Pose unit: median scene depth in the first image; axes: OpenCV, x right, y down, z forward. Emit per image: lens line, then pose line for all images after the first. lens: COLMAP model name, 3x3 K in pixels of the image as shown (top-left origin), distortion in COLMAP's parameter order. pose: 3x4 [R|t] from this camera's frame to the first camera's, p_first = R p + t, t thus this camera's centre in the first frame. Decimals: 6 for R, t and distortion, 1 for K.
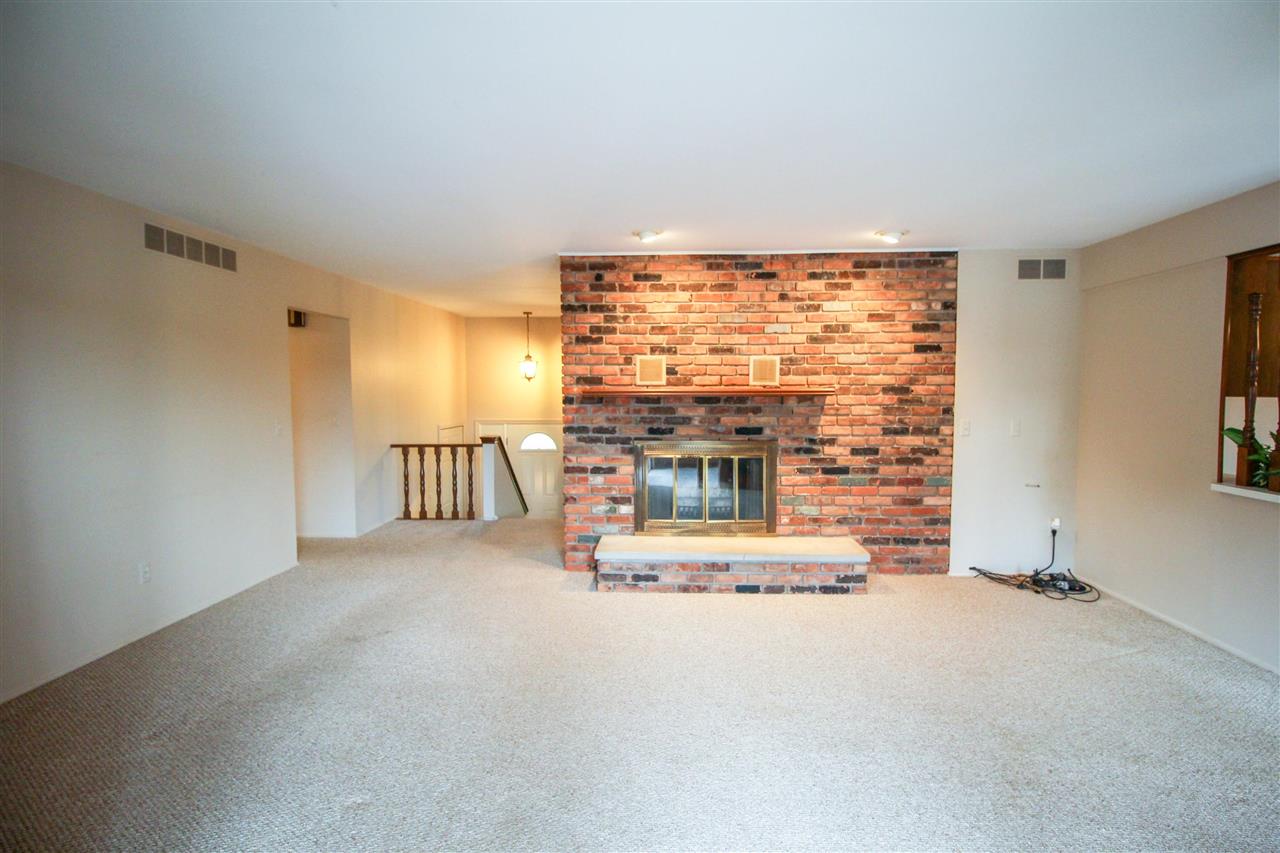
lens RADIAL K [[605.4, 0, 646.0], [0, 605.4, 424.3], [0, 0, 1]] dist [0.000855, -0.013584]
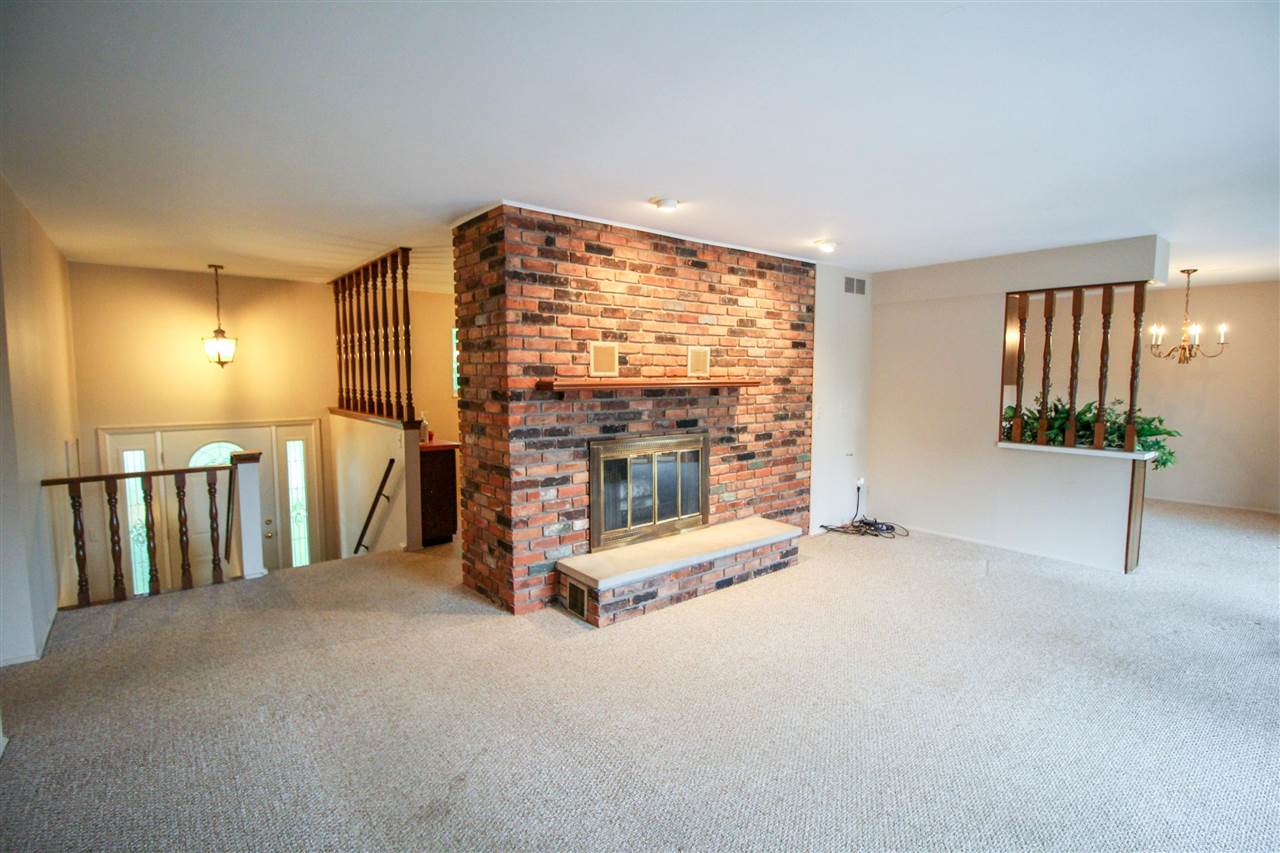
lens RADIAL K [[605.4, 0, 646.0], [0, 605.4, 424.3], [0, 0, 1]] dist [0.000855, -0.013584]
pose [[0.748841, -0.052359, 0.660678, -0.523247], [0.036592, 0.998620, 0.037666, -0.027063], [-0.661739, -0.004031, 0.749724, 0.317098]]
